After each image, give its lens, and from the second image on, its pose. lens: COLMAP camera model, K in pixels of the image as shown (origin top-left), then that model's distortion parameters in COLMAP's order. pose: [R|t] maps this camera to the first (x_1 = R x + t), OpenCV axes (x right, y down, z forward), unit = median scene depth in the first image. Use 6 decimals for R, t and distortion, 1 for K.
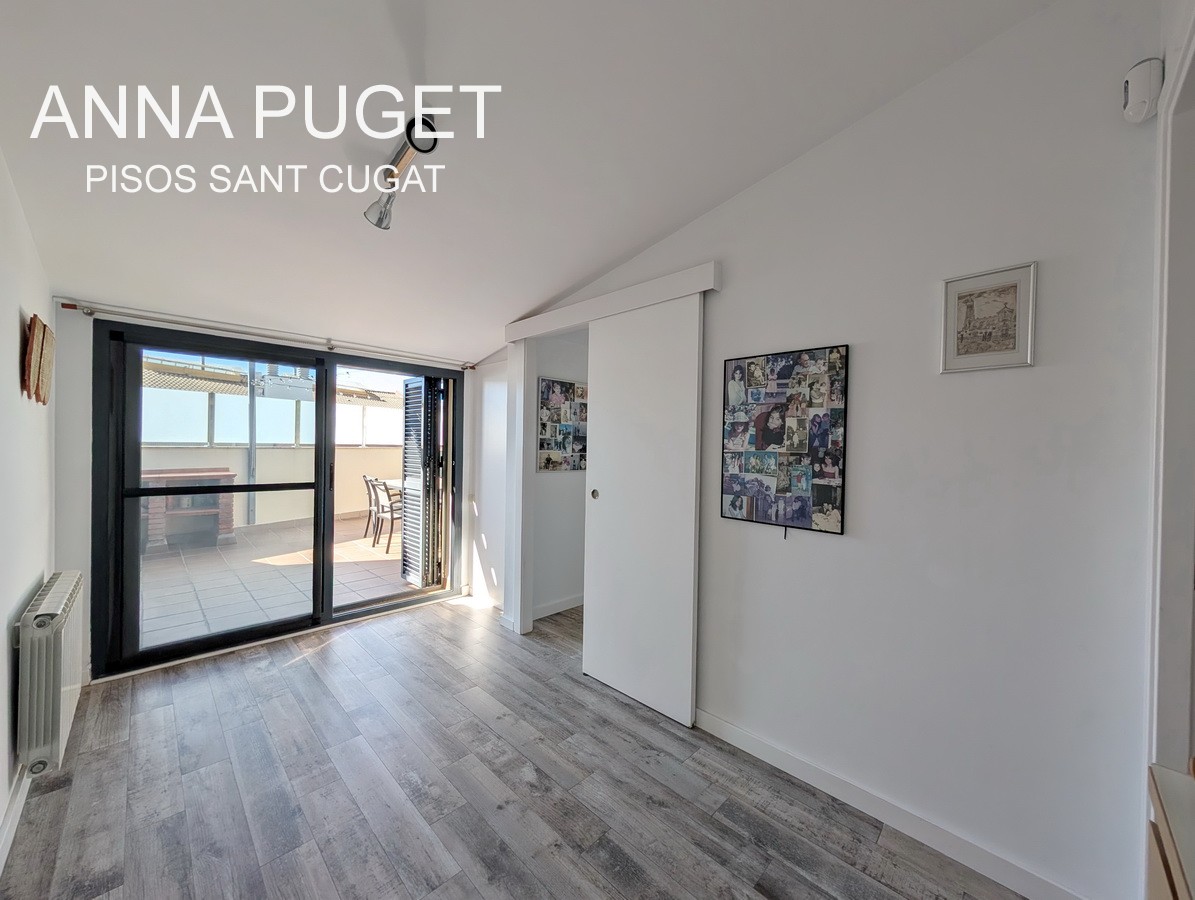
lens RADIAL K [[452.8, 0, 600.3], [0, 452.8, 446.3], [0, 0, 1]] dist [-0.001481, -0.000322]
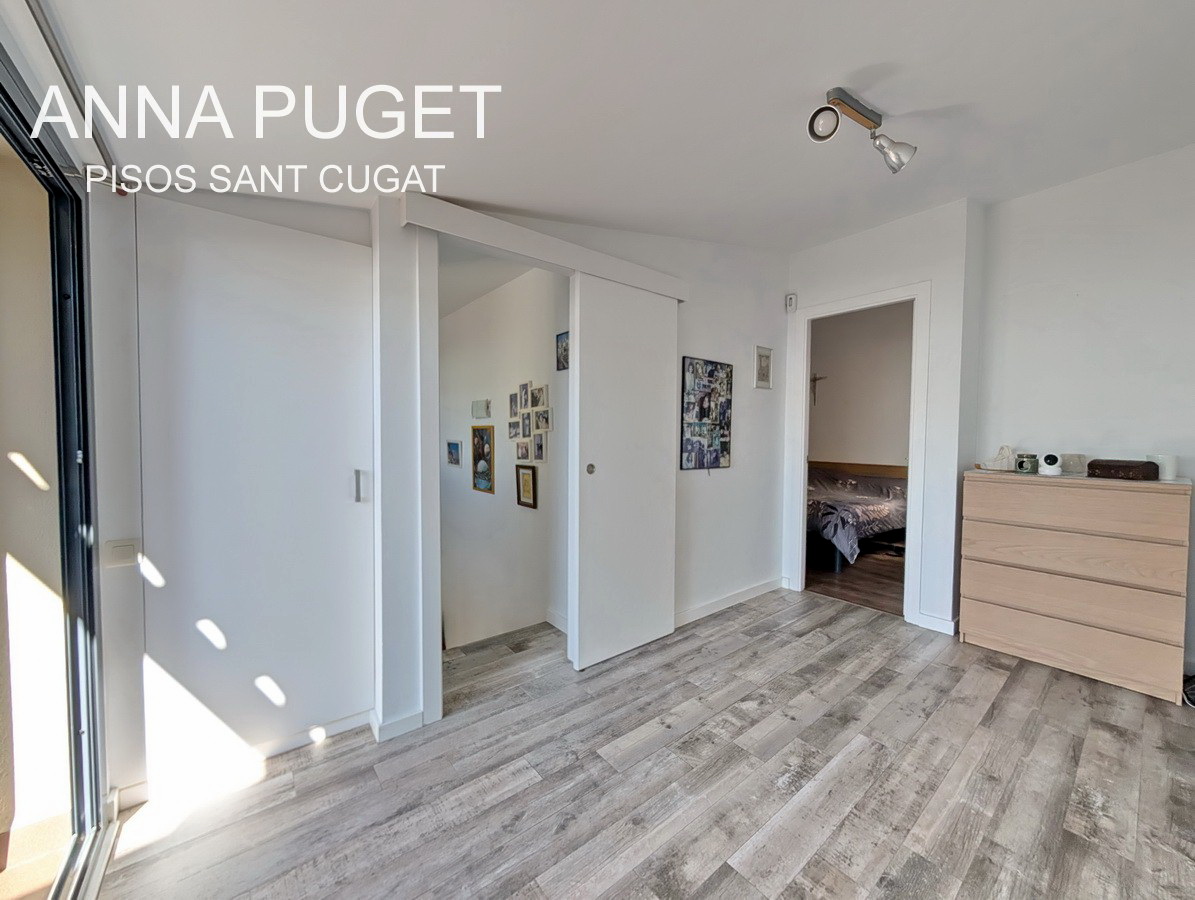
lens RADIAL K [[452.8, 0, 600.1], [0, 452.8, 446.2], [0, 0, 1]] dist [-0.001481, -0.000322]
pose [[0.113799, -0.043122, 0.992568, -1.262744], [-0.006308, 0.999006, 0.044125, 0.027577], [-0.993484, -0.011282, 0.113414, 1.214909]]
